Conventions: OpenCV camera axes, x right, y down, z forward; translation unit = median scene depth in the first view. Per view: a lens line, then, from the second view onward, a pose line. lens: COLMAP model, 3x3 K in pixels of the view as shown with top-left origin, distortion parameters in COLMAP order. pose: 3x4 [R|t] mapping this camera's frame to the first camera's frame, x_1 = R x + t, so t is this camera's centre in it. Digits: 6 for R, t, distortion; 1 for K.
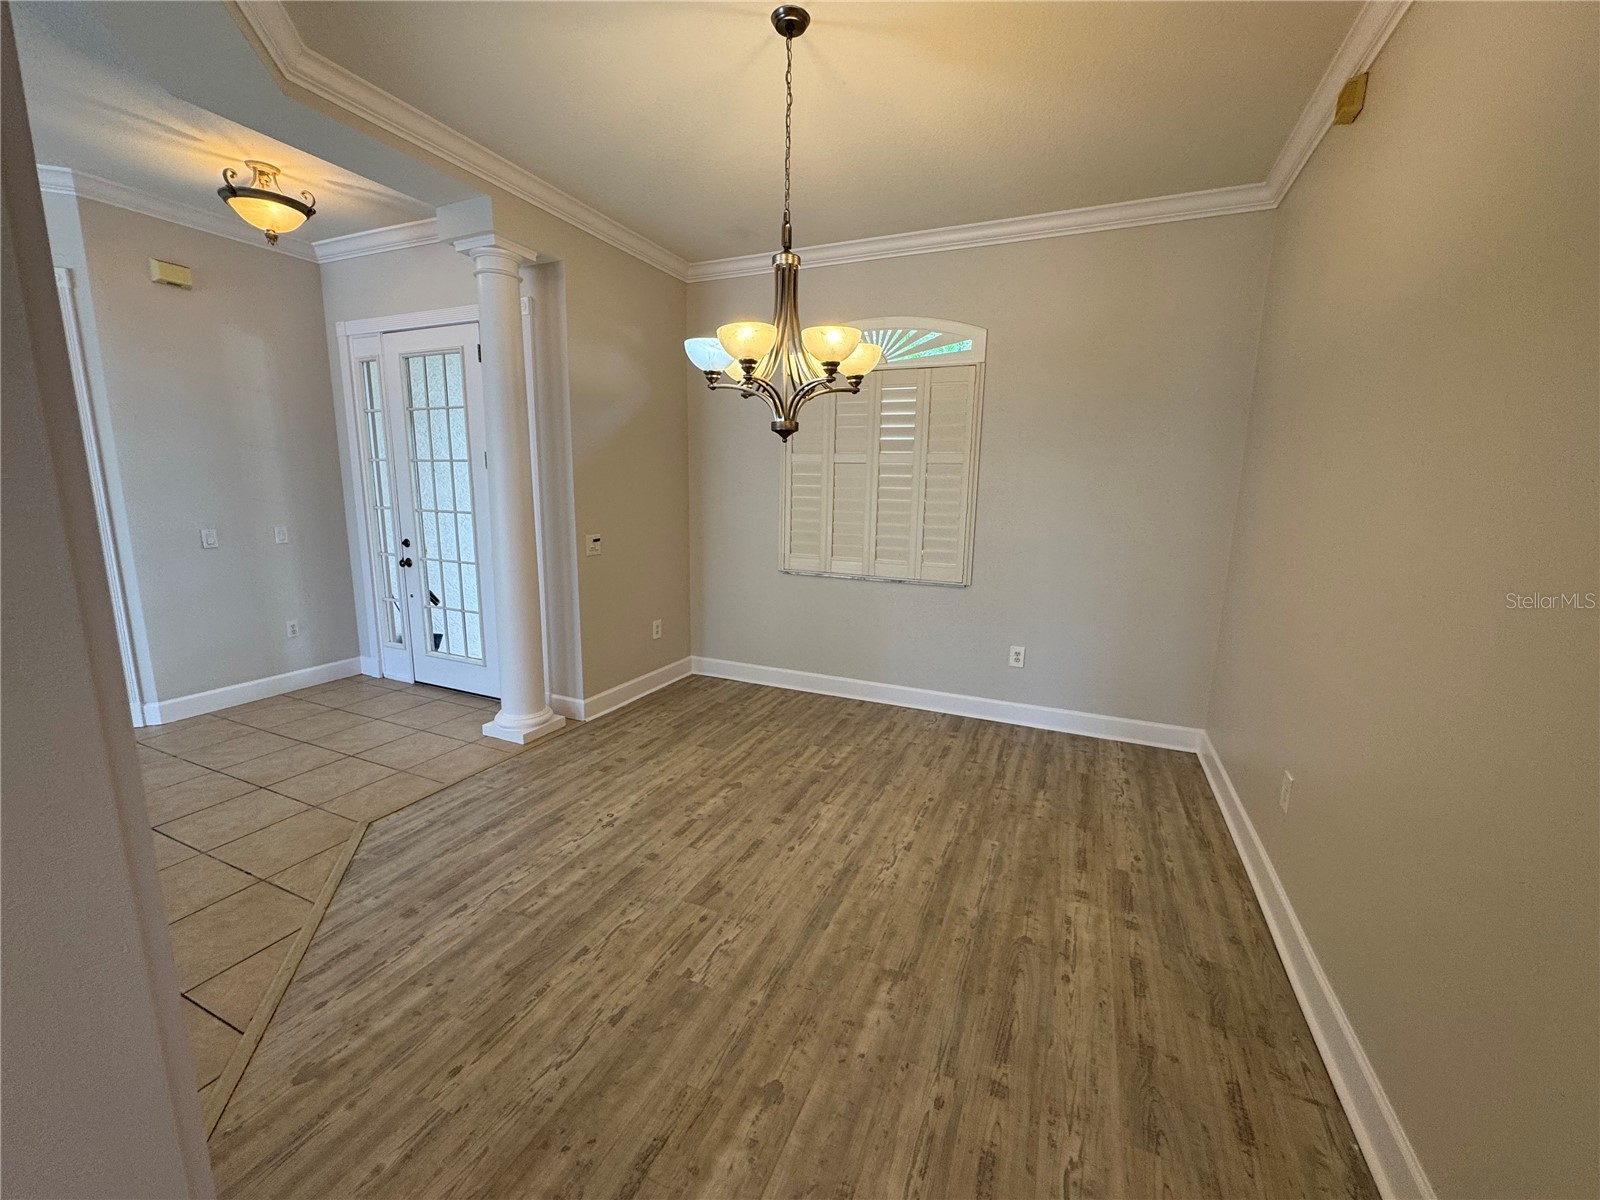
lens RADIAL K [[636.1, 0, 800.0], [0, 636.1, 600.0], [0, 0, 1]] dist [-0.009186, -0.000030]
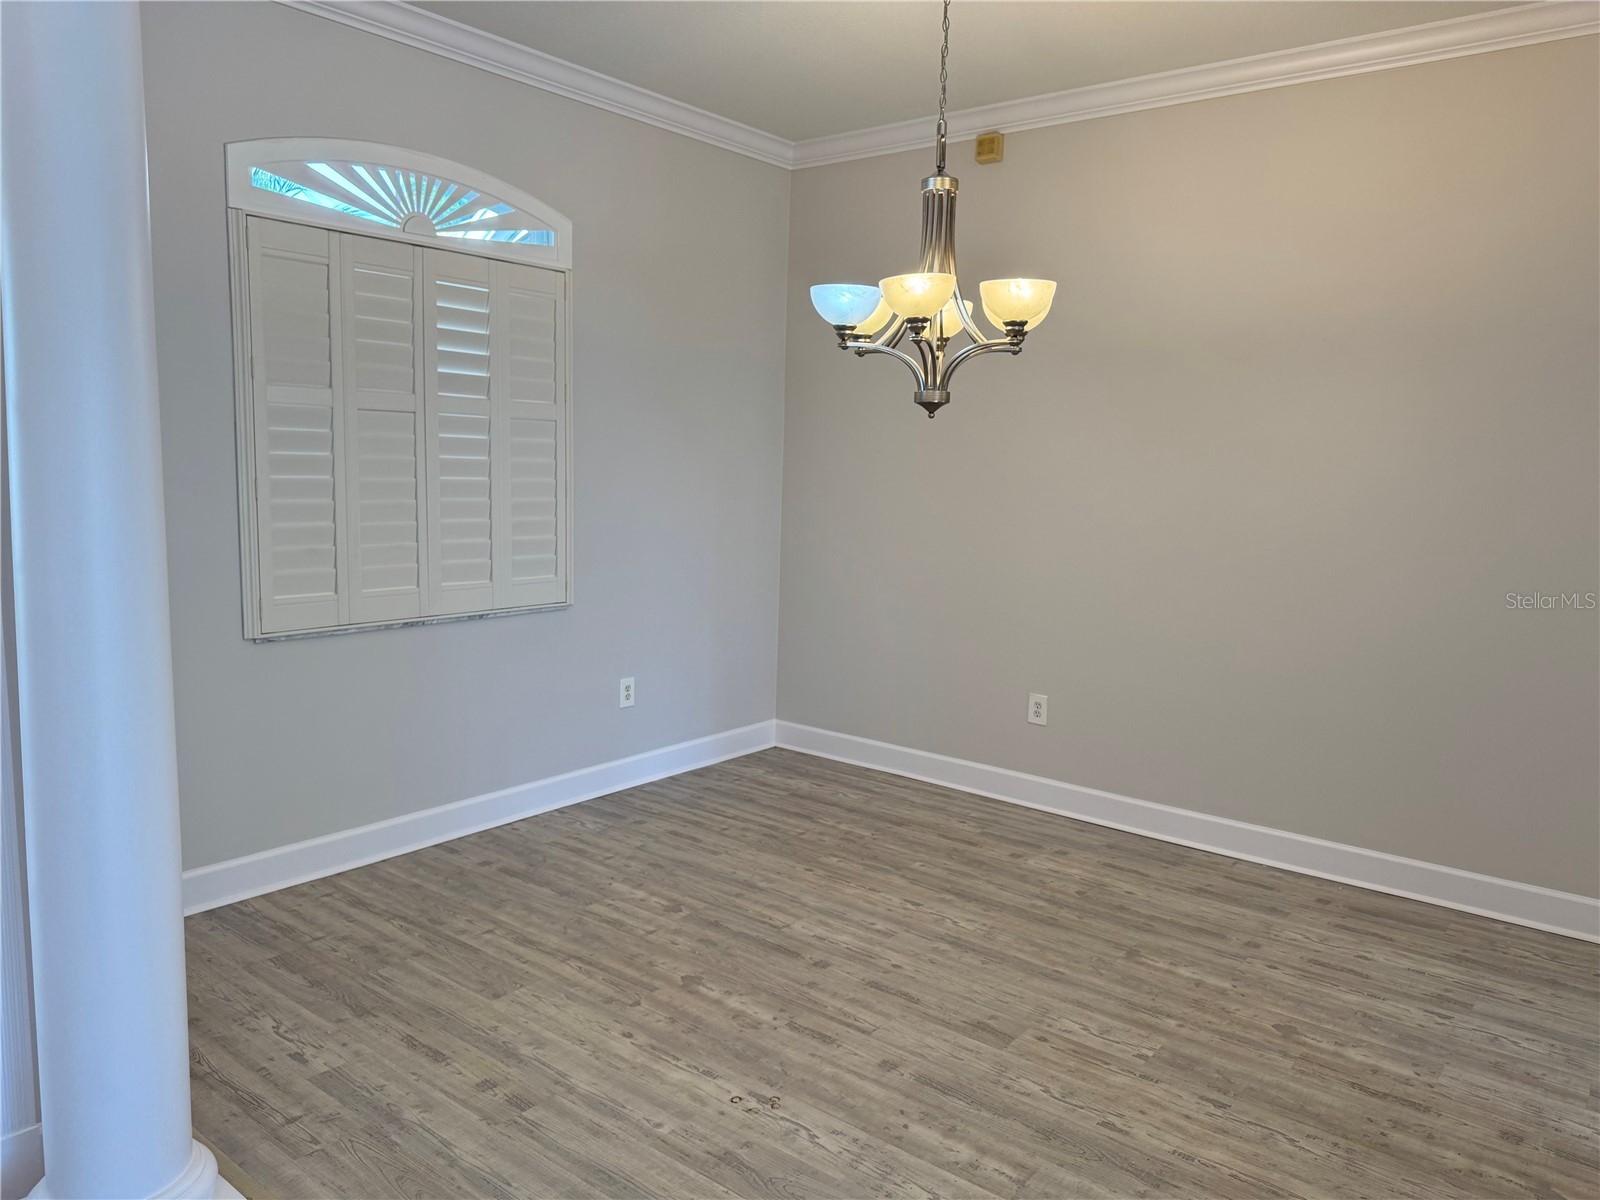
lens RADIAL K [[1163.2, 0, 800.0], [0, 1163.2, 600.0], [0, 0, 1]] dist [0.085811, -0.184170]
pose [[0.254368, -0.137121, 0.957337, -1.046670], [0.155738, 0.982786, 0.099386, -0.133342], [-0.954485, 0.123814, 0.271344, 0.588794]]
